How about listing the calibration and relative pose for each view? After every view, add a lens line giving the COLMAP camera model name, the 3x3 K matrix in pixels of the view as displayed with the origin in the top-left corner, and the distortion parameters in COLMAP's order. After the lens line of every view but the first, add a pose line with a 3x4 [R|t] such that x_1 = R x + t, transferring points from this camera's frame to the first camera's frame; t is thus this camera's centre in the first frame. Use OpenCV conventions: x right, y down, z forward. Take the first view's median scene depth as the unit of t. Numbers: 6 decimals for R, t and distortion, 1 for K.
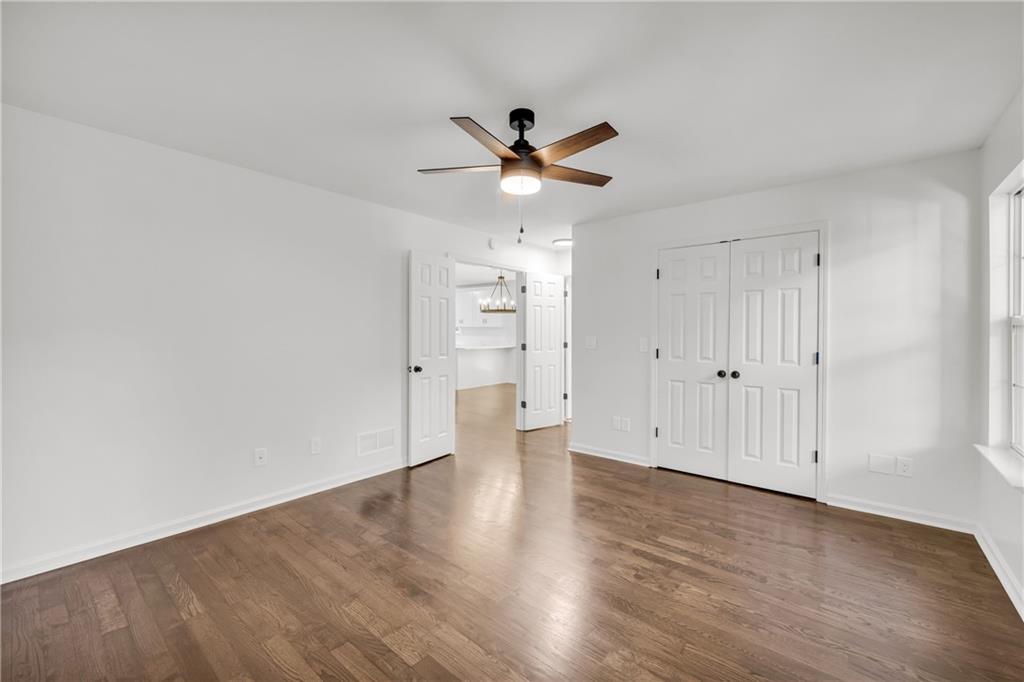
lens RADIAL K [[417.7, 0, 510.5], [0, 417.7, 337.1], [0, 0, 1]] dist [-0.005776, -0.000236]
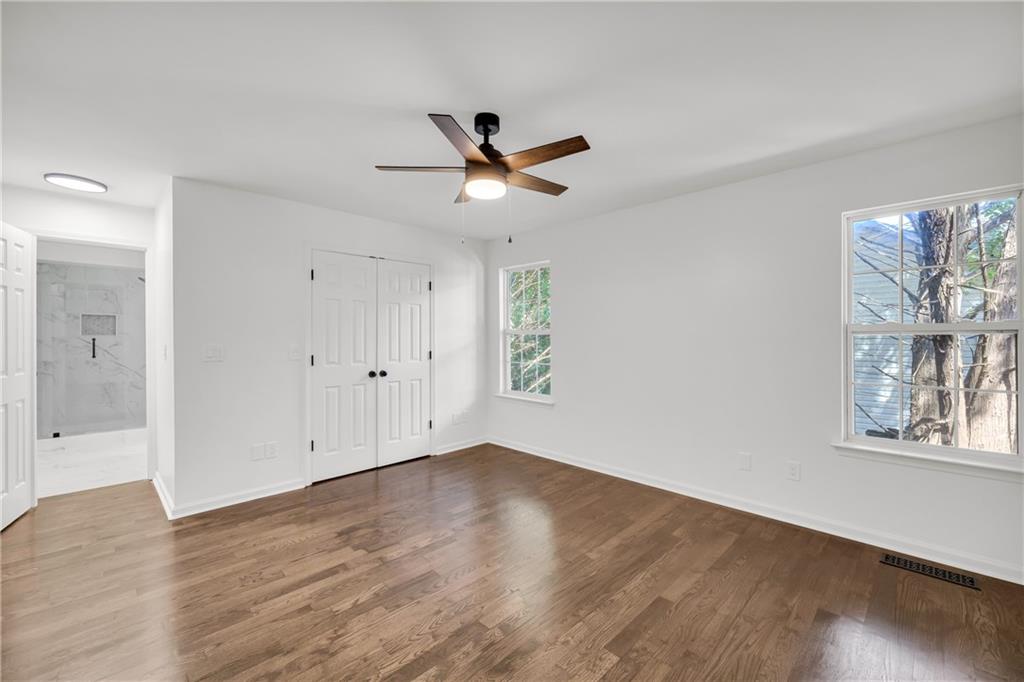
lens RADIAL K [[417.7, 0, 510.5], [0, 417.7, 337.1], [0, 0, 1]] dist [-0.005776, -0.000236]
pose [[0.094637, -0.003405, 0.995506, -0.700254], [0.016678, 0.999859, 0.001835, -0.009676], [-0.995372, 0.016429, 0.094681, 0.628275]]
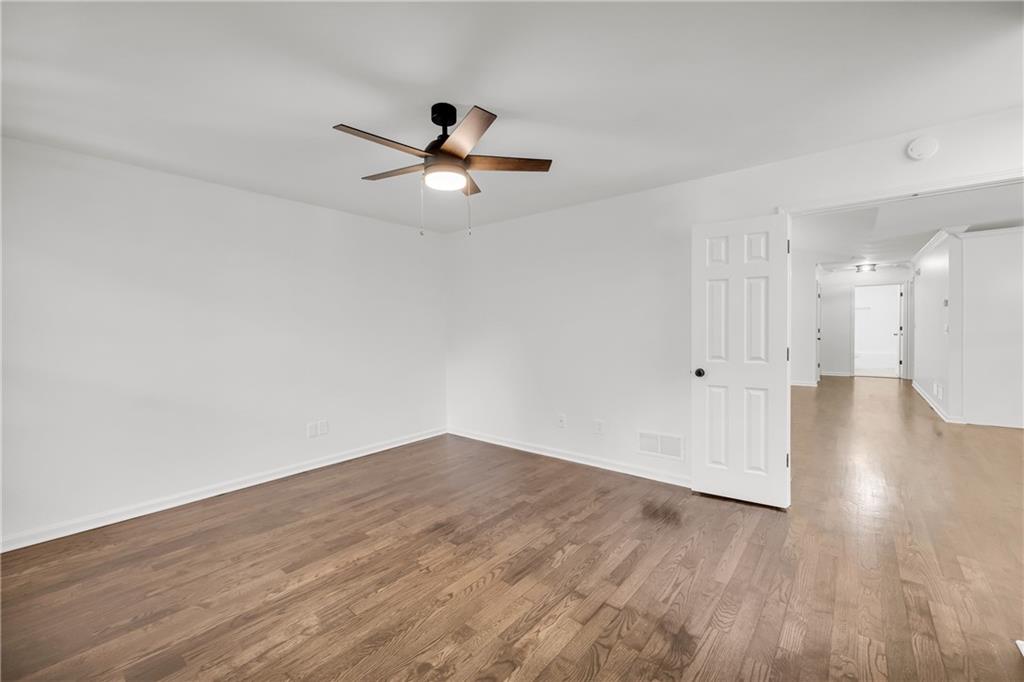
lens RADIAL K [[418.4, 0, 513.0], [0, 418.4, 332.5], [0, 0, 1]] dist [-0.006482, -0.000303]
pose [[0.010733, 0.013302, -0.999854, 0.756086], [-0.004678, 0.999901, 0.013253, -0.011414], [0.999931, 0.004535, 0.010794, 0.844794]]
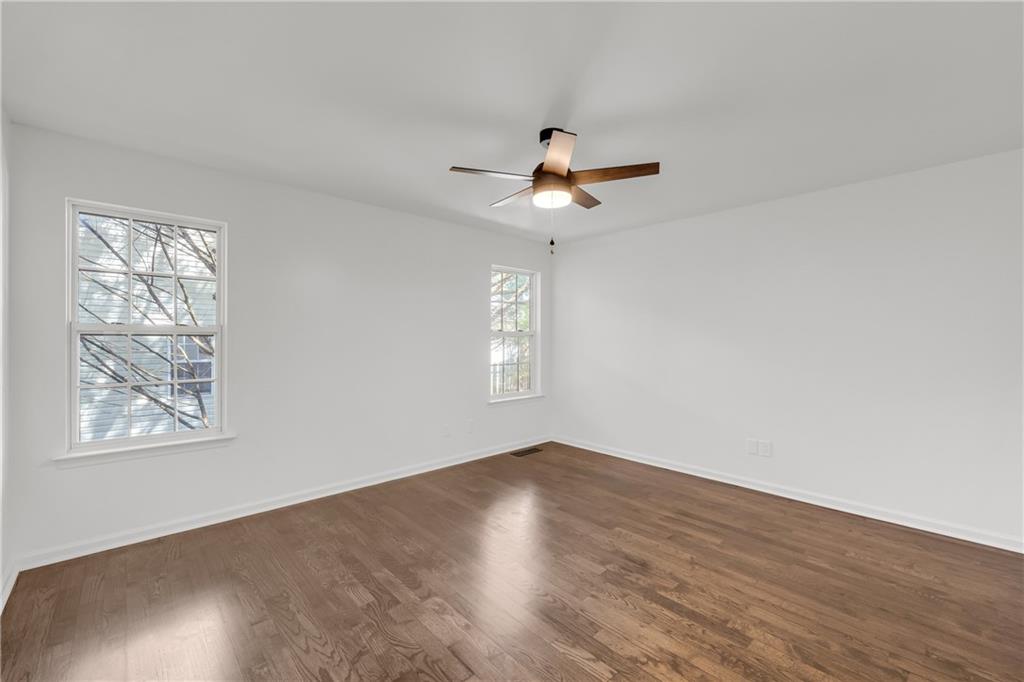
lens RADIAL K [[417.7, 0, 510.5], [0, 417.7, 337.1], [0, 0, 1]] dist [-0.005776, -0.000236]
pose [[-0.991206, -0.002653, 0.132302, -0.009314], [-0.000901, 0.999911, 0.013303, -0.022415], [-0.132325, 0.013066, -0.991120, 1.520657]]
